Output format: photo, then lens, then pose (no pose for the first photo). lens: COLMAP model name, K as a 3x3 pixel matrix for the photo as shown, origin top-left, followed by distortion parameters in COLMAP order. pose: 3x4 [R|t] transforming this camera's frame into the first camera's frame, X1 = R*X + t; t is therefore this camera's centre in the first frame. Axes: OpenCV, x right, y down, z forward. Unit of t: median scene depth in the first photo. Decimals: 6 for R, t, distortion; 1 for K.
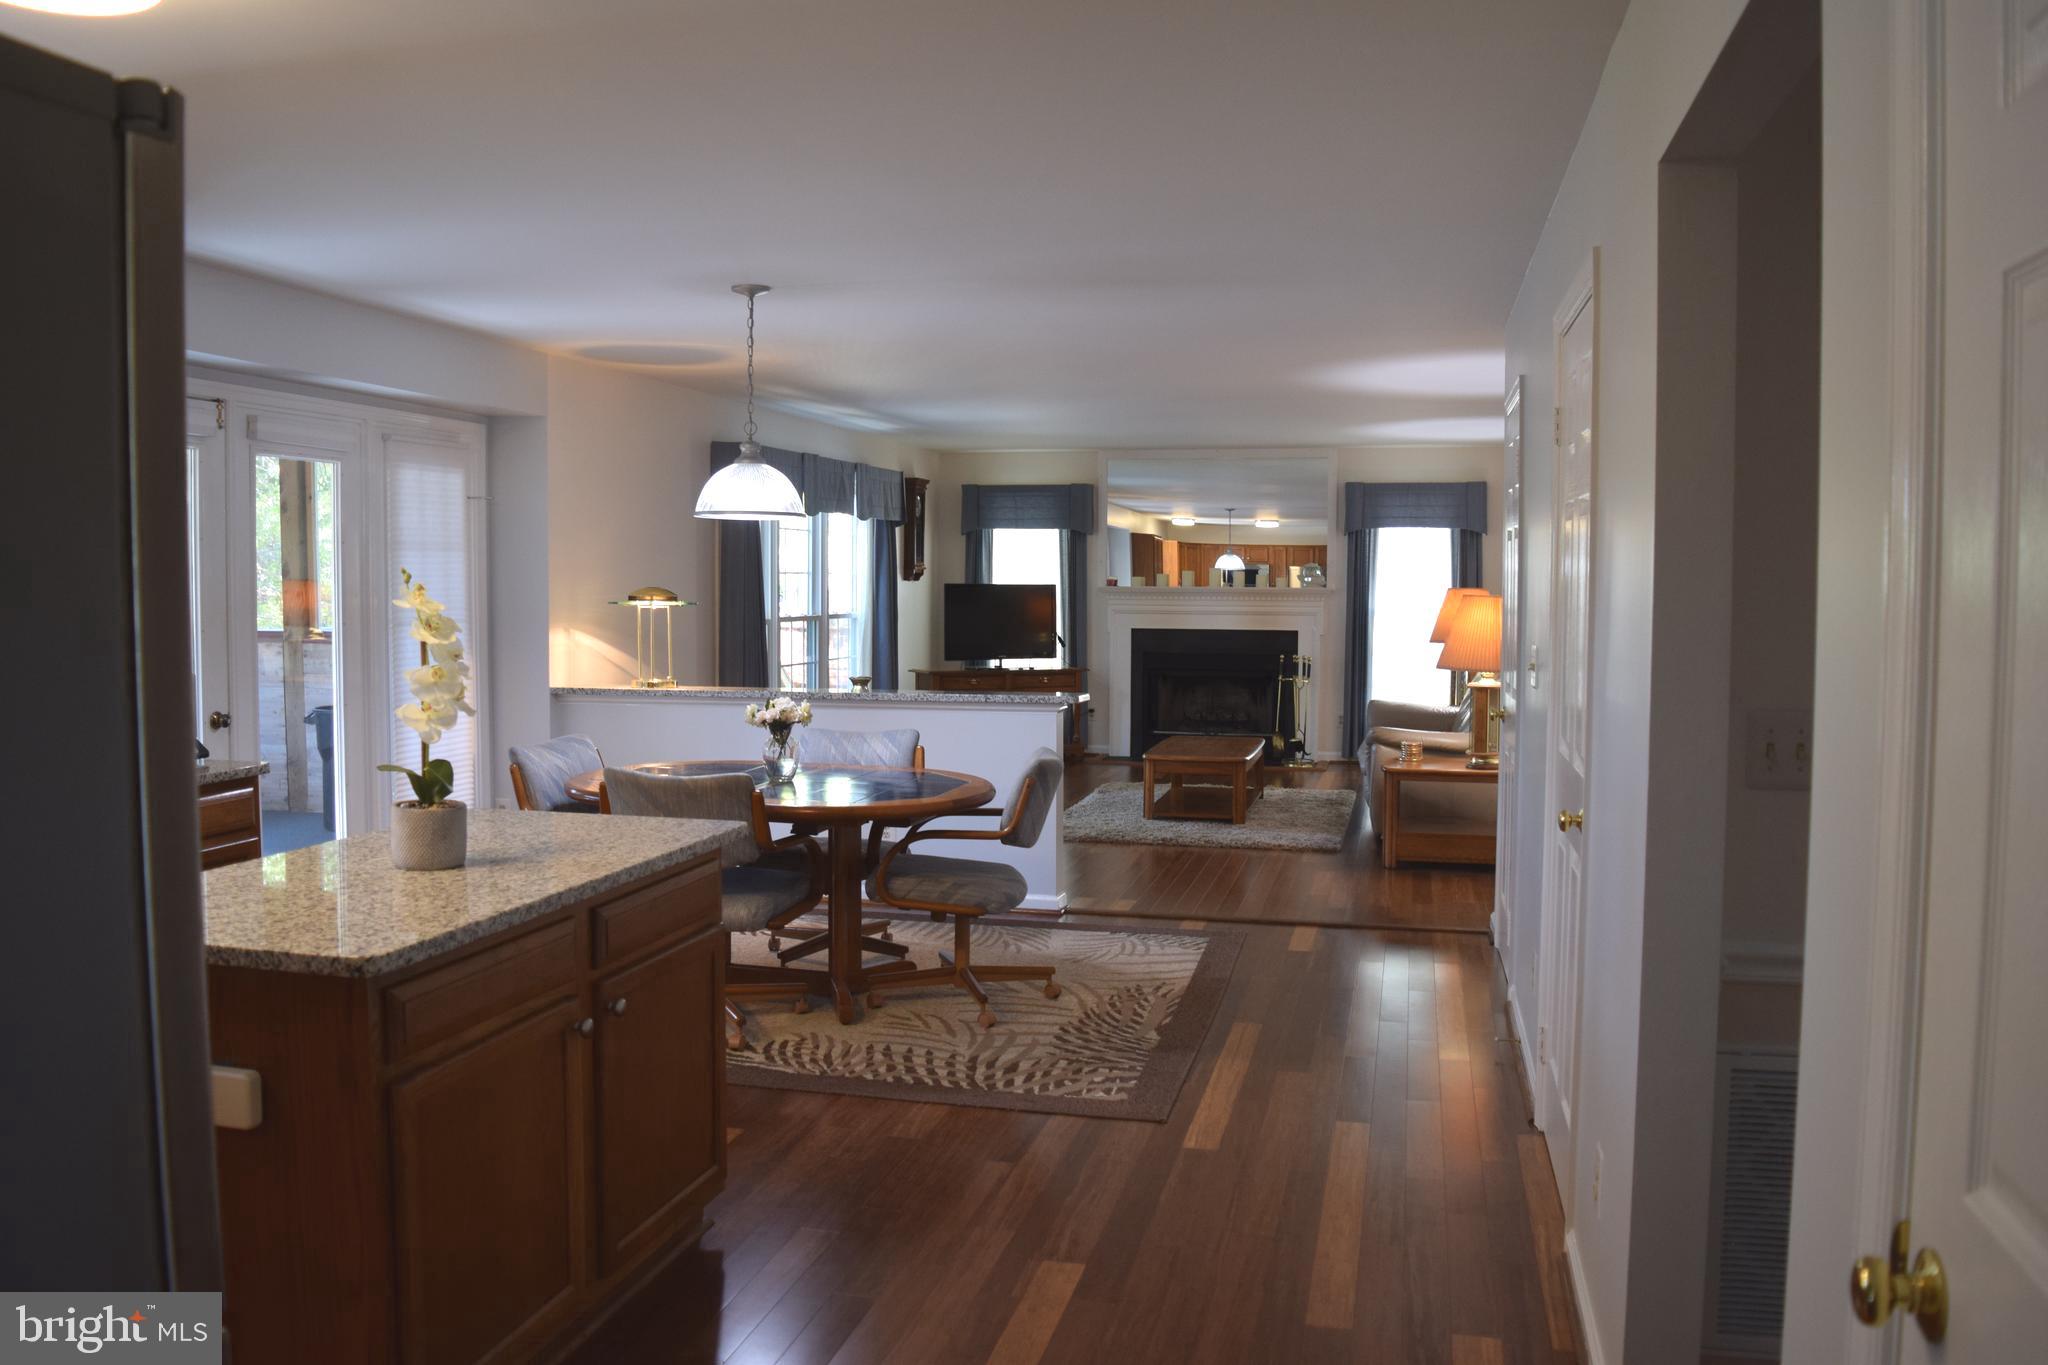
lens RADIAL K [[1618.0, 0, 1028.8], [0, 1618.0, 691.6], [0, 0, 1]] dist [-0.092326, 0.016884]
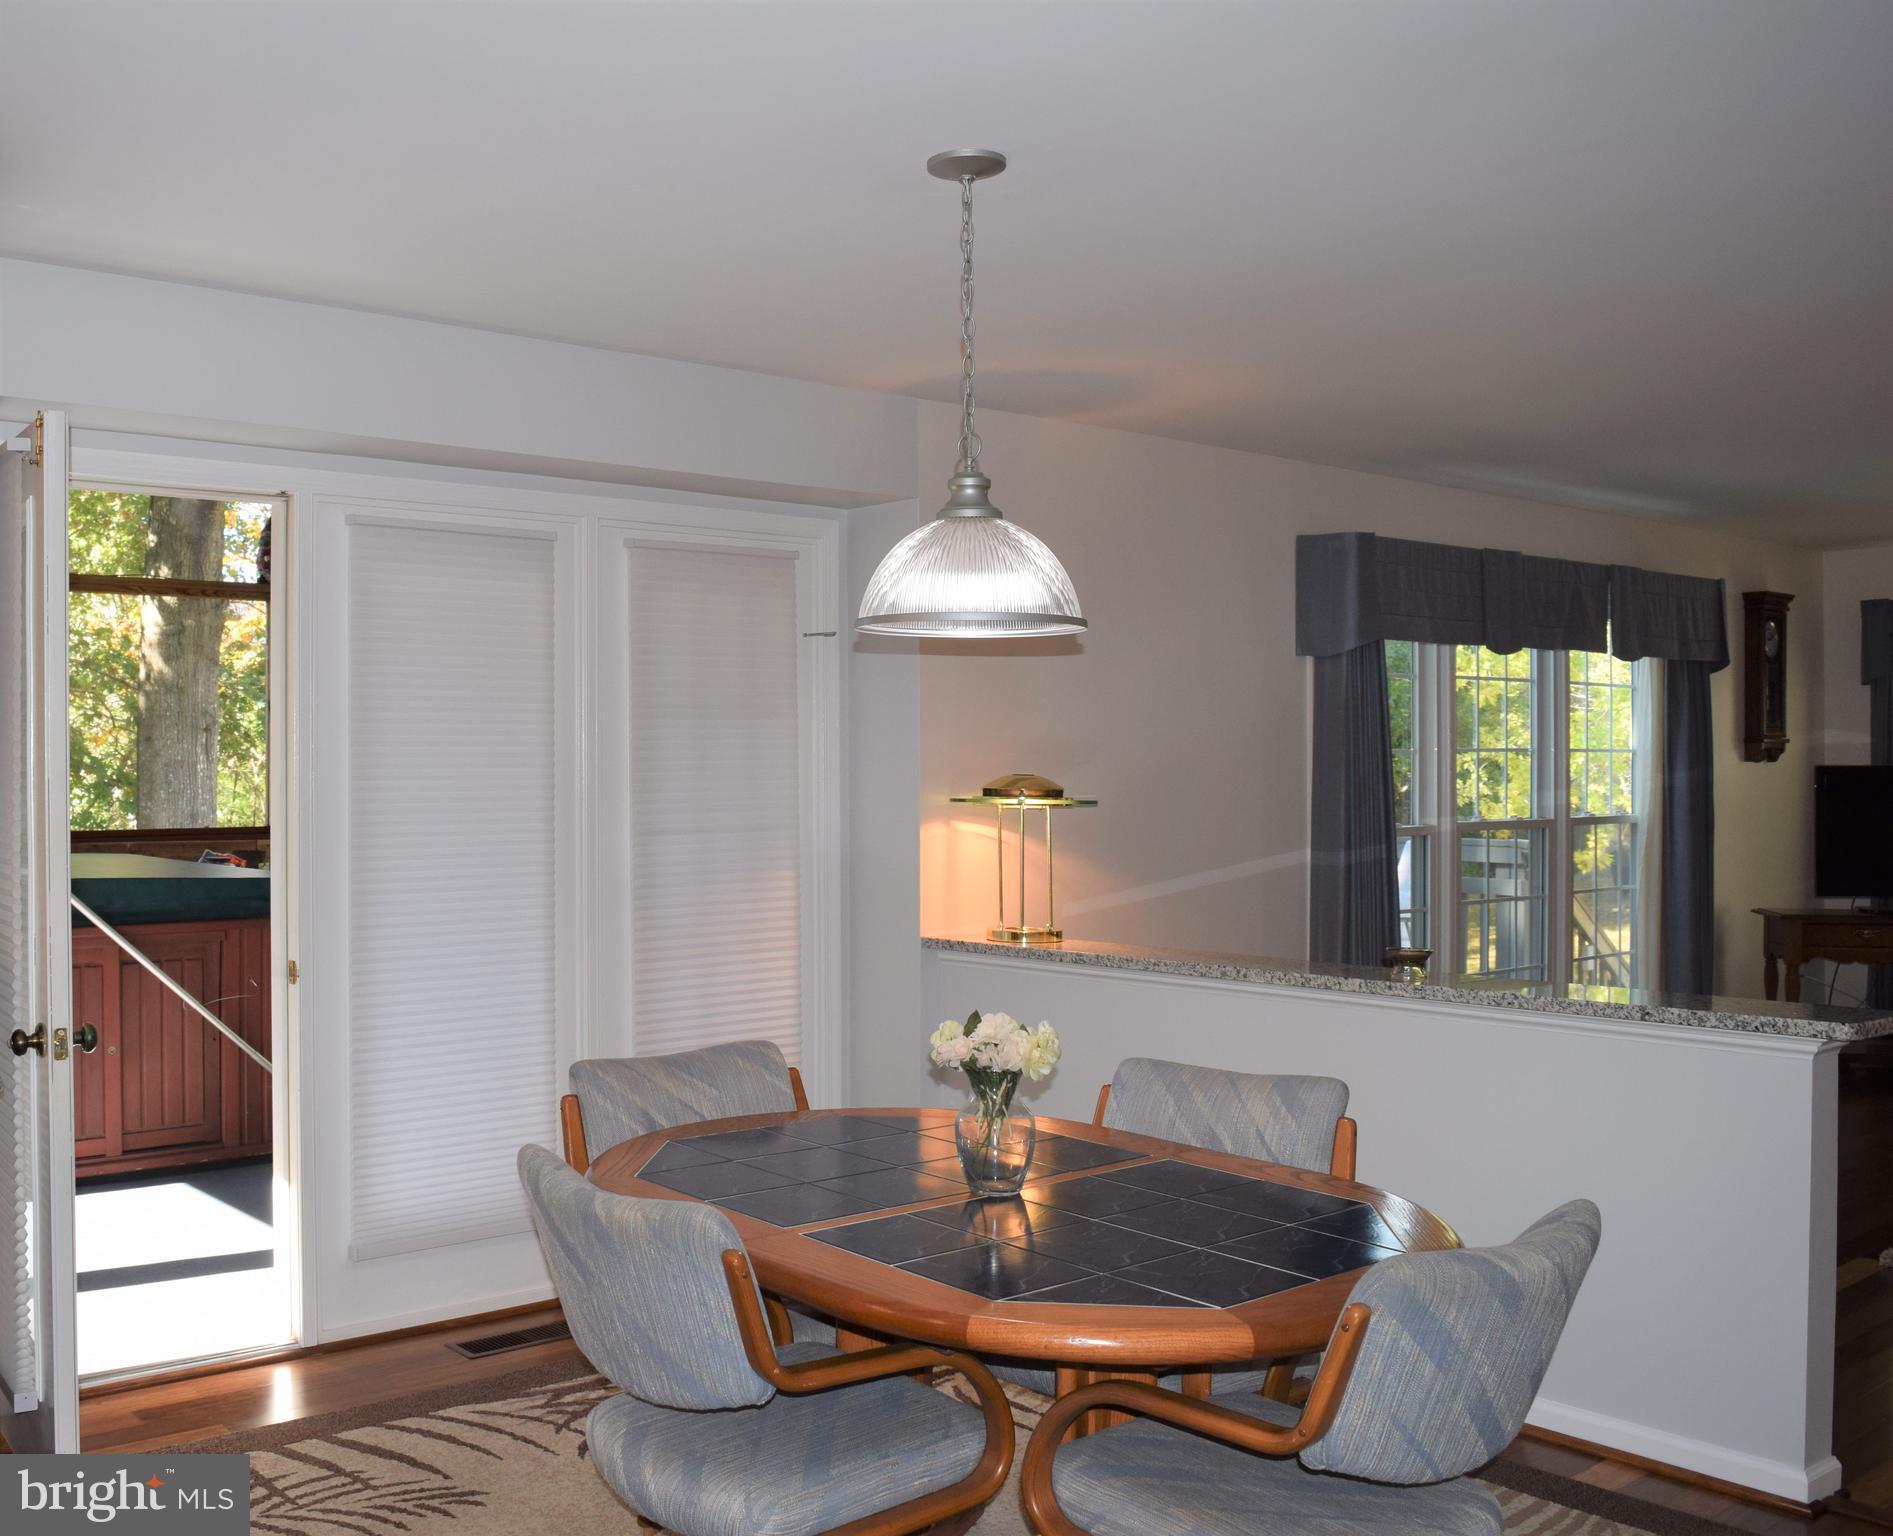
lens RADIAL K [[1817.2, 0, 944.5], [0, 1817.2, 773.1], [0, 0, 1]] dist [-0.097477, 0.000000]
pose [[0.806946, -0.017235, -0.590374, 0.072681], [-0.025526, 0.997622, -0.064014, -0.013991], [0.590074, 0.066726, 0.804587, 0.283717]]
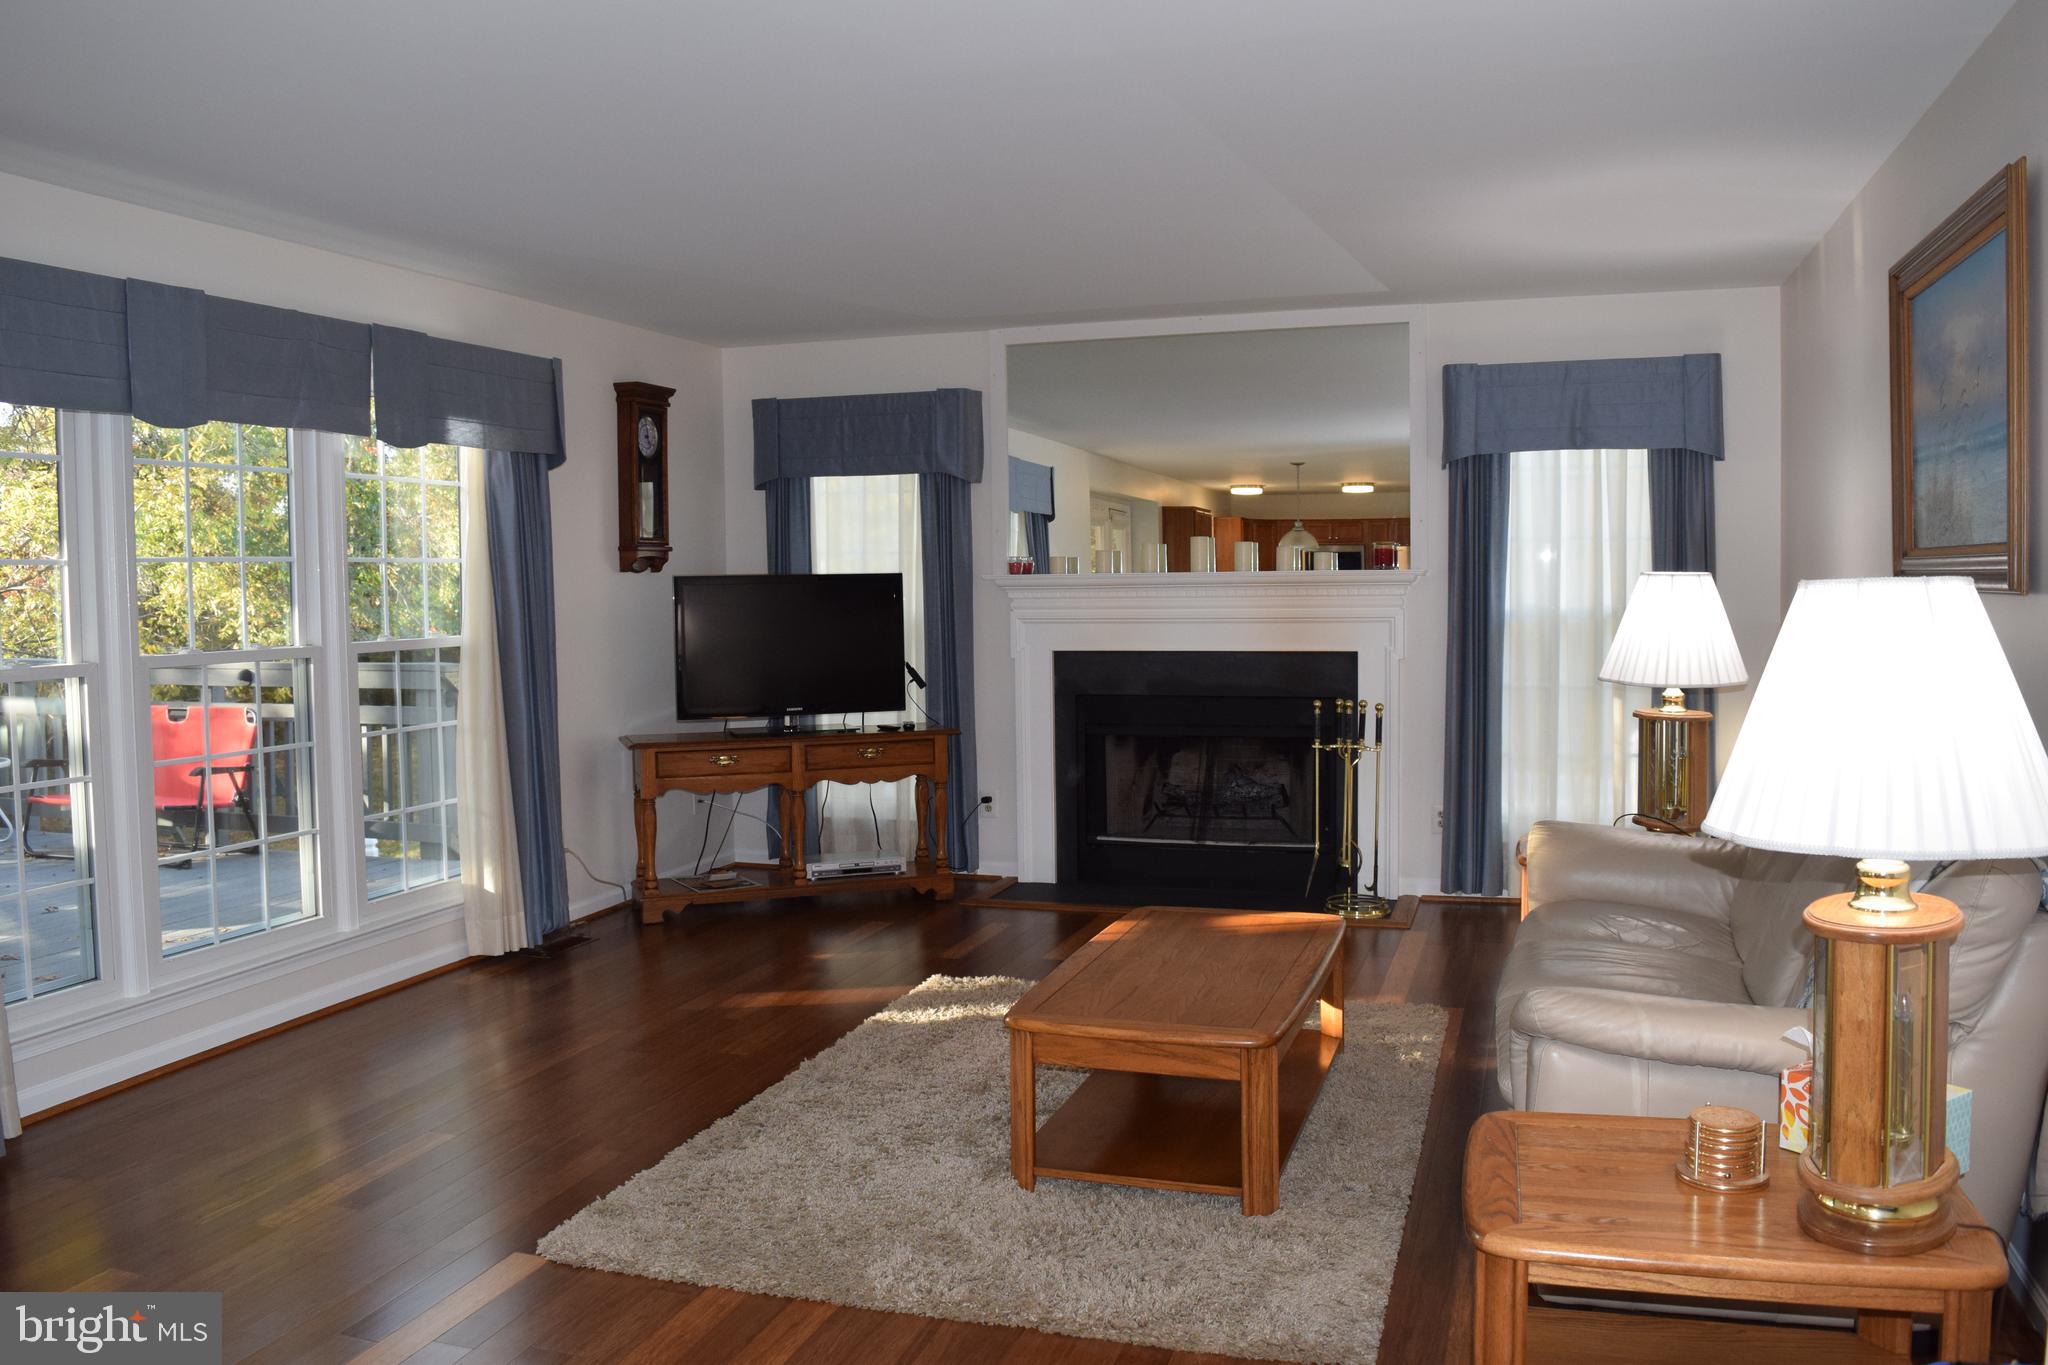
lens RADIAL K [[1618.0, 0, 1014.0], [0, 1618.0, 666.1], [0, 0, 1]] dist [-0.092326, 0.016884]
pose [[0.996428, -0.014565, -0.083178, 0.098422], [0.013457, 0.999813, -0.013862, -0.027219], [0.083365, 0.012693, 0.996438, 0.464171]]
